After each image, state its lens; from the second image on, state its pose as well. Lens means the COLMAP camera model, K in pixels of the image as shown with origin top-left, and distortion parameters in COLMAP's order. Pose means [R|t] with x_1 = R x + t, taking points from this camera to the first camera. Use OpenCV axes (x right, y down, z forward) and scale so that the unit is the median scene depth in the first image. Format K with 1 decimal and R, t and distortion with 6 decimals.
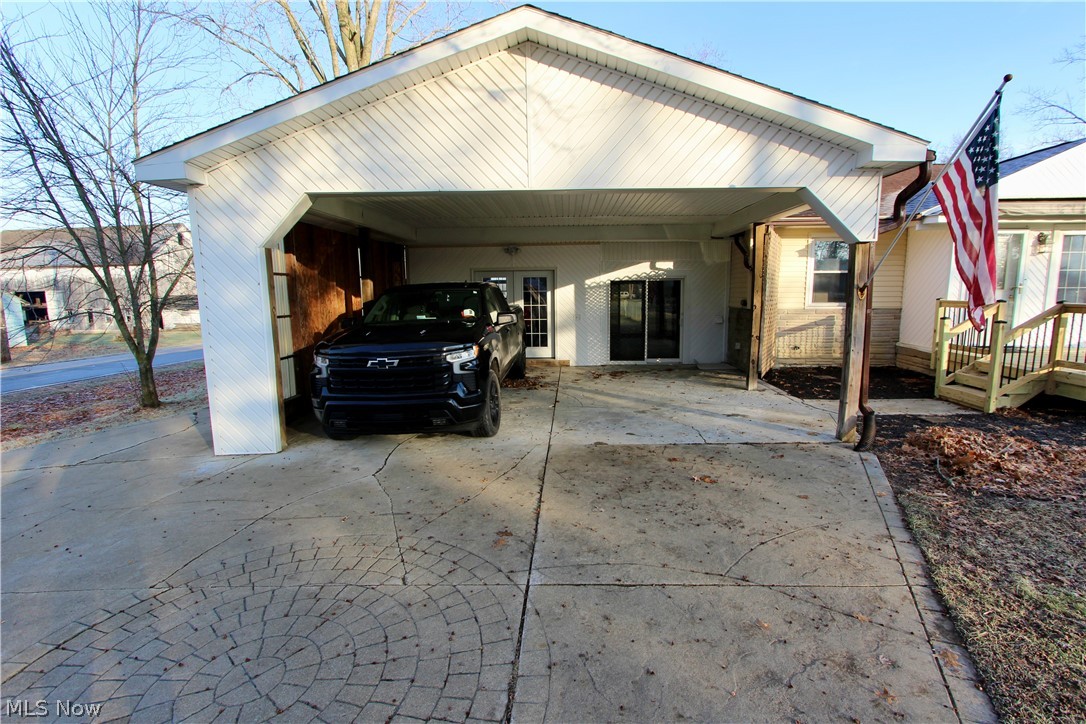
lens RADIAL K [[498.1, 0, 548.6], [0, 498.1, 363.5], [0, 0, 1]] dist [-0.017355, 0.000500]
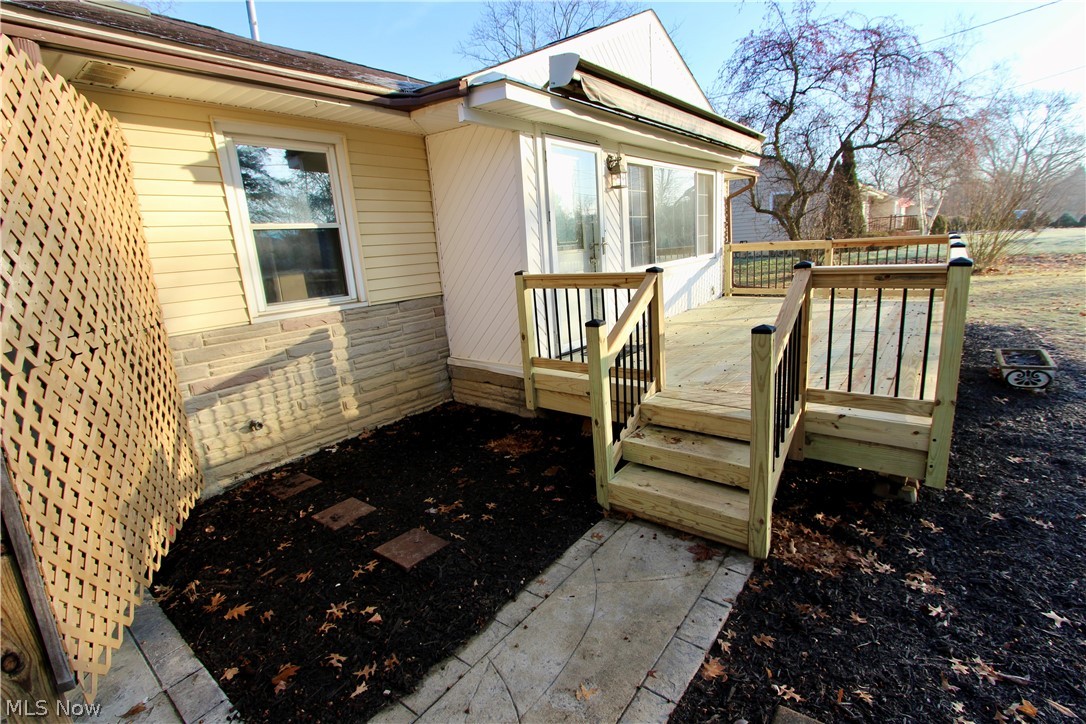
lens RADIAL K [[498.1, 0, 545.8], [0, 498.1, 359.0], [0, 0, 1]] dist [-0.017355, 0.000500]
pose [[0.580335, -0.208877, 0.787135, 0.349772], [0.179135, 0.975616, 0.126822, -0.093259], [-0.794432, 0.067404, 0.603601, 0.602817]]
